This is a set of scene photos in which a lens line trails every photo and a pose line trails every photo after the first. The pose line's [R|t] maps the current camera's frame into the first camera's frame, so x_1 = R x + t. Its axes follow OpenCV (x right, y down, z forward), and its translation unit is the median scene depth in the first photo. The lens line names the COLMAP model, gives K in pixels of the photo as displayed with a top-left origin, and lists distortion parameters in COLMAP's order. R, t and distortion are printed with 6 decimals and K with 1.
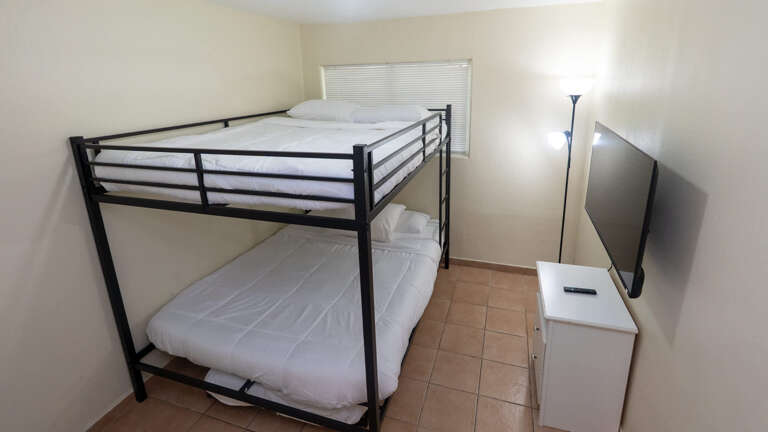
lens RADIAL K [[363.1, 0, 390.5], [0, 363.1, 189.3], [0, 0, 1]] dist [-0.018873, -0.000107]
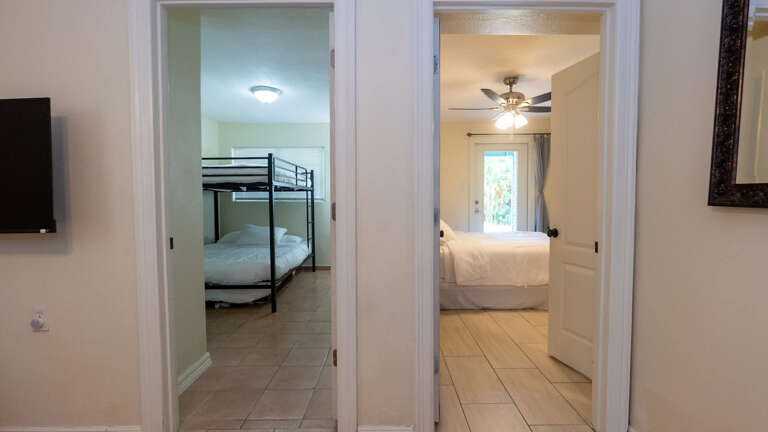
lens RADIAL K [[360.0, 0, 386.9], [0, 360.0, 212.7], [0, 0, 1]] dist [-0.001922, -0.000899]
pose [[0.951192, 0.008863, 0.308471, -0.031989], [0.065621, 0.970918, -0.230244, 0.395811], [-0.301541, 0.239249, 0.922948, -0.684303]]
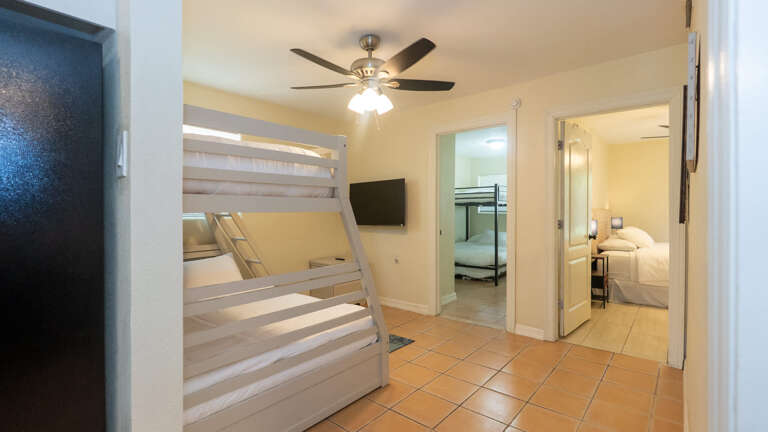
lens RADIAL K [[360.0, 0, 386.9], [0, 360.0, 220.3], [0, 0, 1]] dist [-0.001922, -0.000899]
pose [[0.931549, 0.033231, -0.362095, 0.108373], [-0.119148, 0.968733, -0.217625, 0.549534], [0.343541, 0.245872, 0.906381, -1.298002]]
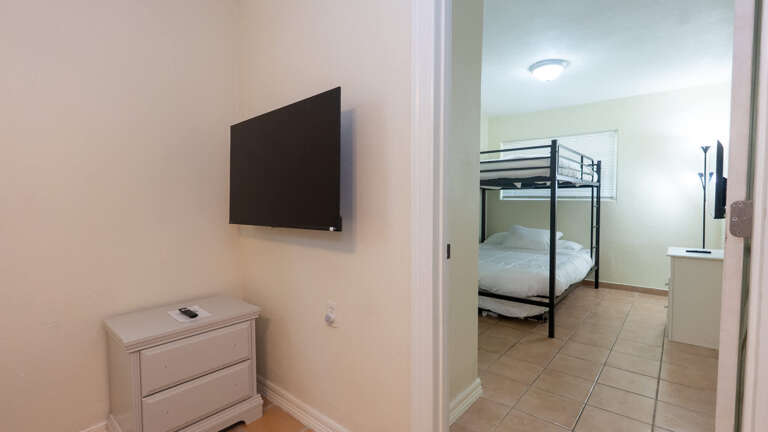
lens RADIAL K [[360.0, 0, 382.8], [0, 360.0, 211.7], [0, 0, 1]] dist [-0.001922, -0.000899]
pose [[0.925893, 0.038002, -0.375870, -0.083199], [-0.124035, 0.970354, -0.207434, 0.349370], [0.356844, 0.238683, 0.903157, -0.512609]]
